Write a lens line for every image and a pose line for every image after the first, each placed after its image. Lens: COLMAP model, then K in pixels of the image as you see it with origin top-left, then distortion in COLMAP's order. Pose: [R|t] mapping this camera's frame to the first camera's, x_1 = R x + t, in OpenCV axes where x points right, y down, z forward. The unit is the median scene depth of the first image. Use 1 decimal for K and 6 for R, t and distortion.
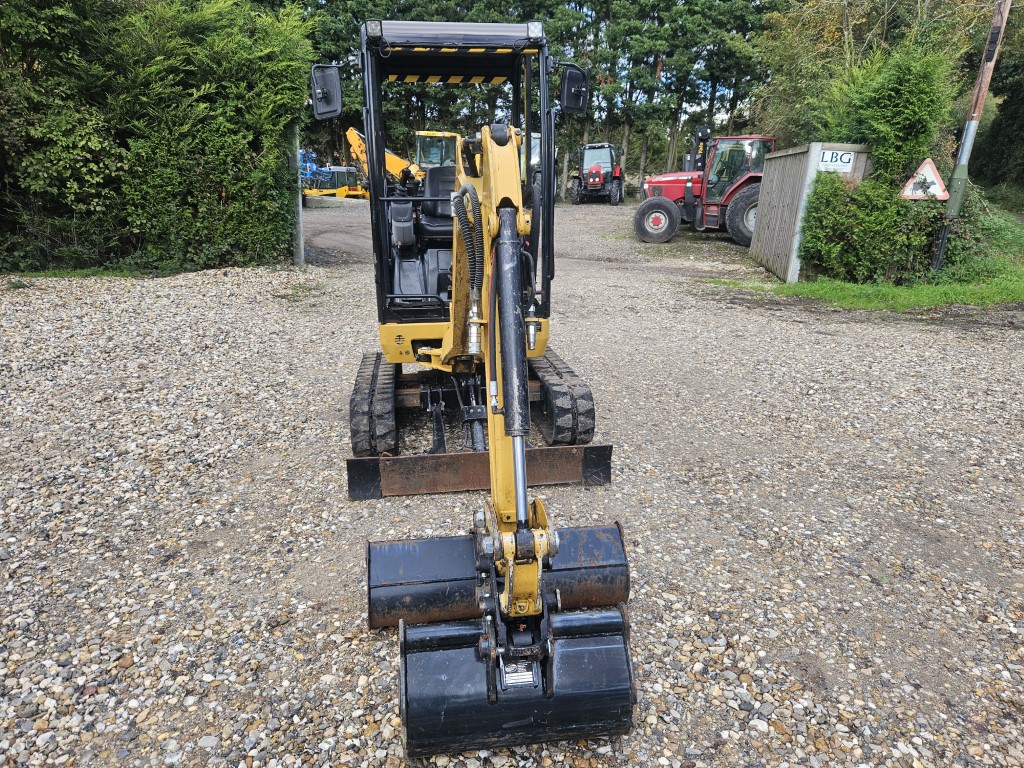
lens RADIAL K [[690.9, 0, 518.8], [0, 690.9, 383.3], [0, 0, 1]] dist [0.070958, -0.061239]
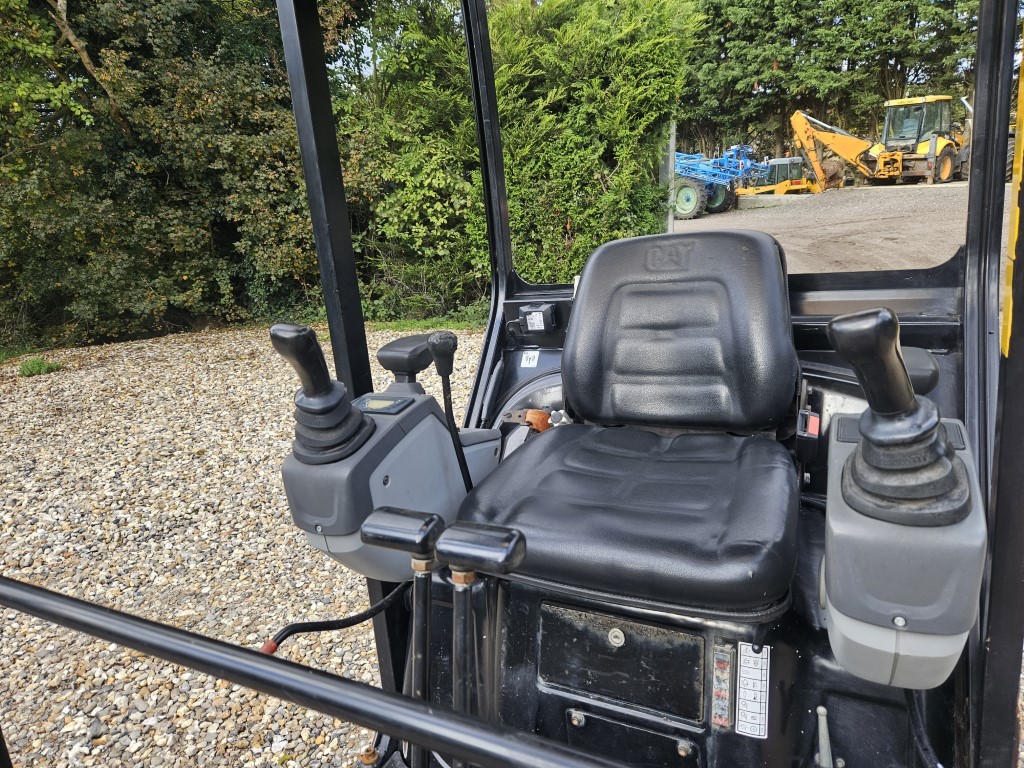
lens RADIAL K [[690.9, 0, 518.8], [0, 690.9, 383.3], [0, 0, 1]] dist [0.070958, -0.061239]
pose [[0.811165, 0.077204, -0.579699, 0.005910], [-0.071400, 0.996906, 0.032859, -0.115651], [0.580442, 0.014736, 0.814168, 0.332474]]
